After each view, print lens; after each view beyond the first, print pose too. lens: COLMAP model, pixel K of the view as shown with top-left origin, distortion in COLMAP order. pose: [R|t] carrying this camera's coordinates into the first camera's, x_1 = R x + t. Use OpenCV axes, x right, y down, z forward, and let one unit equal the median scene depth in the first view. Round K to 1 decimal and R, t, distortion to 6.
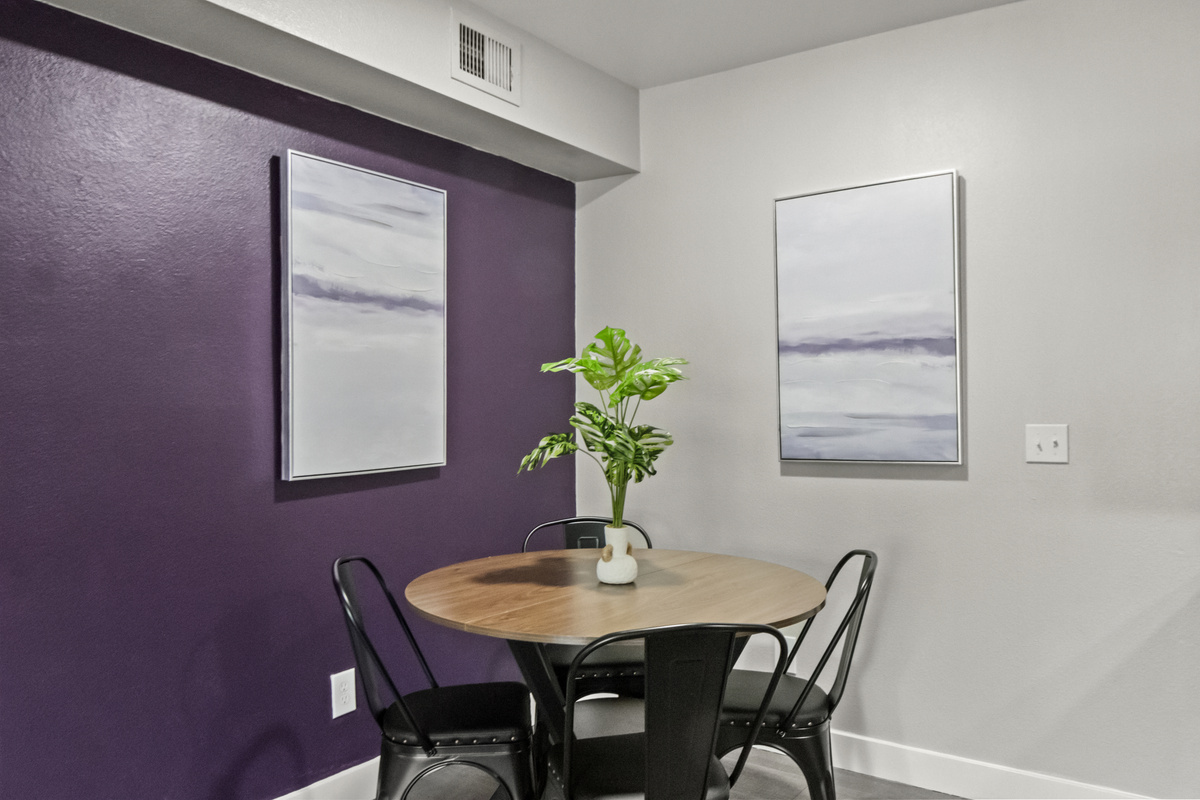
lens RADIAL K [[923.2, 0, 634.9], [0, 923.2, 399.6], [0, 0, 1]] dist [0.054511, 0.000385]
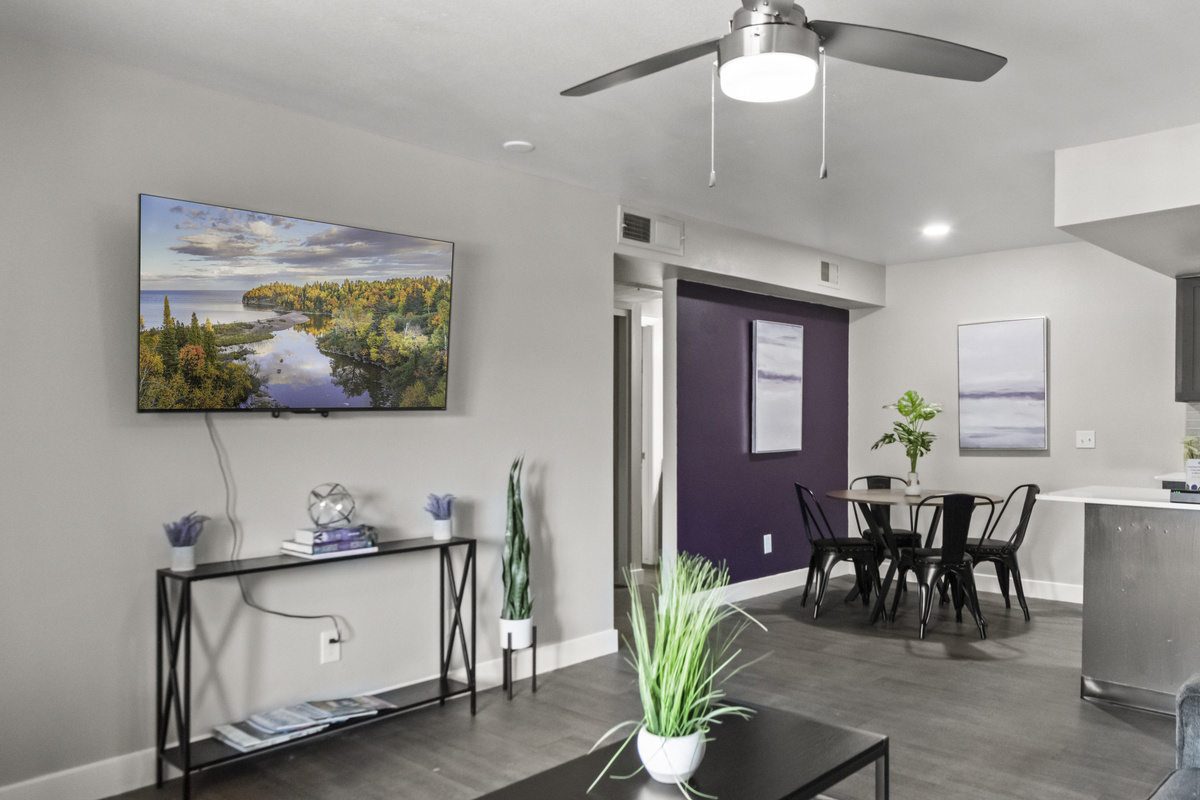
lens RADIAL K [[903.7, 0, 614.4], [0, 903.7, 433.0], [0, 0, 1]] dist [0.001021, -0.003120]
pose [[0.987418, 0.001919, -0.158117, -0.323003], [0.001620, 0.999751, 0.022253, -0.019102], [0.158121, -0.022229, 0.987170, -1.275316]]
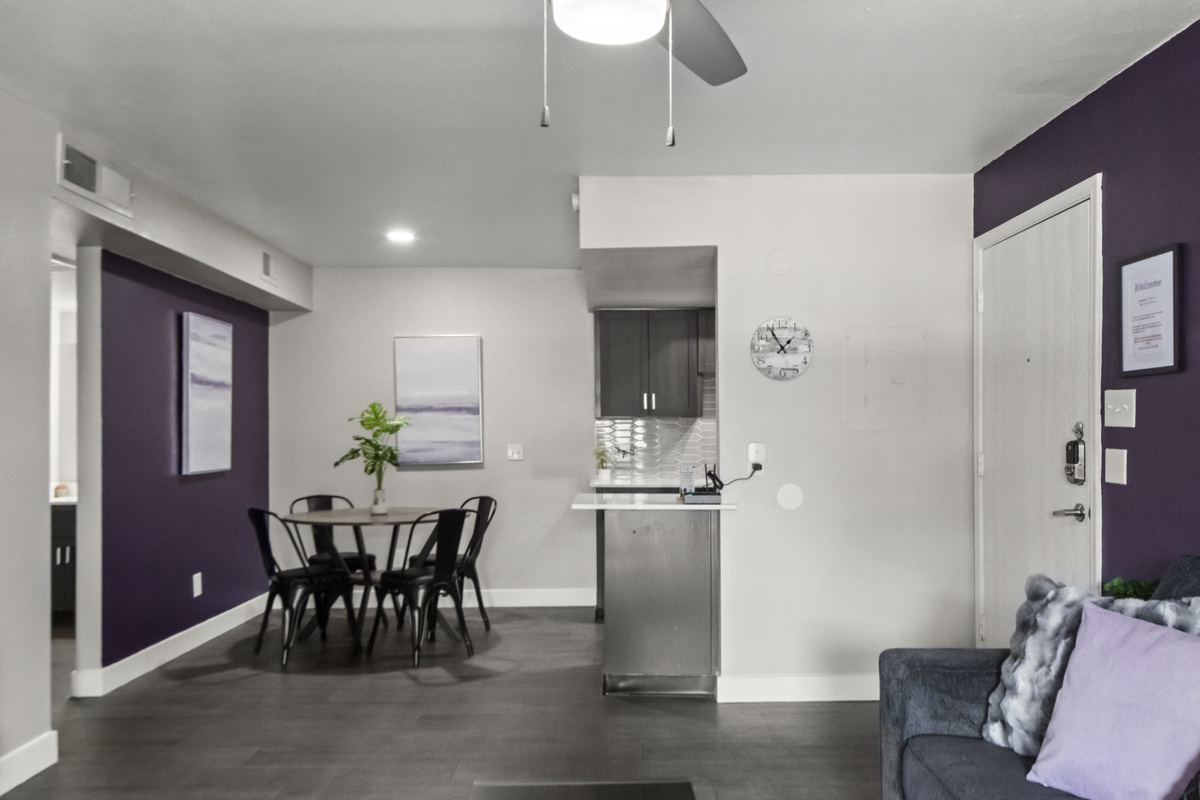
lens RADIAL K [[903.7, 0, 614.4], [0, 903.7, 433.0], [0, 0, 1]] dist [0.001021, -0.003120]
pose [[0.819265, -0.001689, 0.573412, -0.657953], [-0.000790, 0.999991, 0.004074, -0.012205], [-0.573414, -0.003791, 0.819257, -1.016297]]
